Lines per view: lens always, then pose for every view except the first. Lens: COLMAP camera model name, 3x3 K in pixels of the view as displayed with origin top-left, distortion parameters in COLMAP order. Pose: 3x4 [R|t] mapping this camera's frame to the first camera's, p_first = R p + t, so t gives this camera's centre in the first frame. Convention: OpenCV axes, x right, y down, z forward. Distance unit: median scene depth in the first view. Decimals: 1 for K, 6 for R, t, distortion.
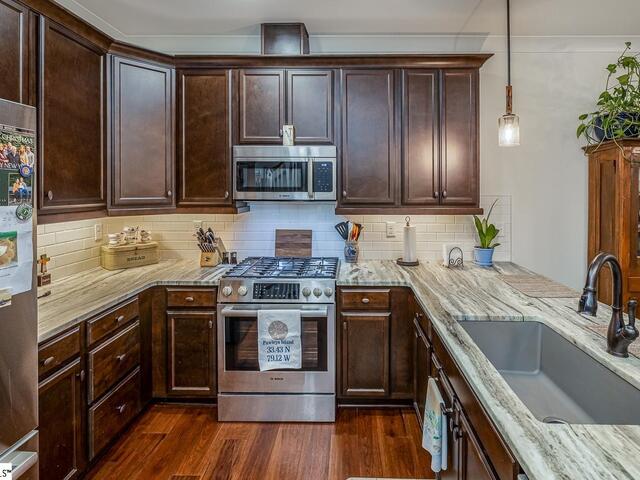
lens RADIAL K [[341.6, 0, 317.6], [0, 341.6, 193.8], [0, 0, 1]] dist [0.001944, 0.001901]
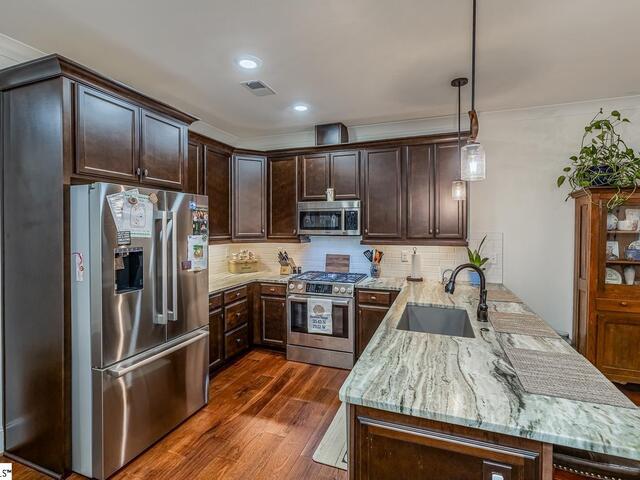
lens RADIAL K [[328.2, 0, 301.4], [0, 328.2, 231.6], [0, 0, 1]] dist [-0.001020, 0.000435]
pose [[0.943447, 0.002056, -0.331517, 0.299825], [-0.001875, 0.999998, 0.000865, 0.001484], [0.331518, -0.000194, 0.943449, -0.503802]]
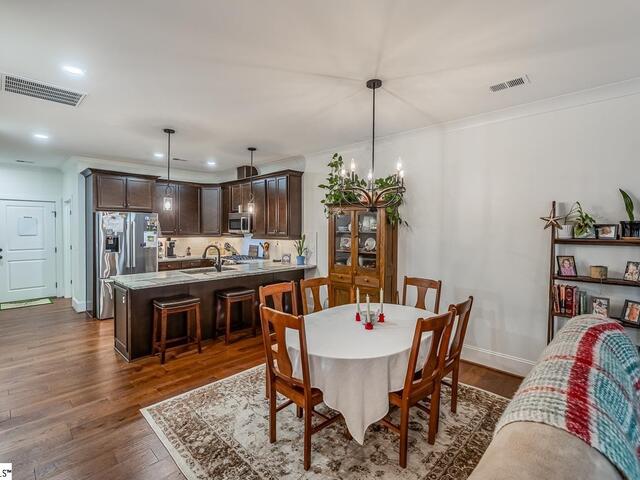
lens RADIAL K [[328.2, 0, 299.8], [0, 328.2, 238.2], [0, 0, 1]] dist [-0.001020, 0.000435]
pose [[0.679129, 0.022005, -0.733689, 2.172053], [-0.011018, 0.999744, 0.019786, 0.004131], [0.733936, -0.005354, 0.679197, -0.426135]]
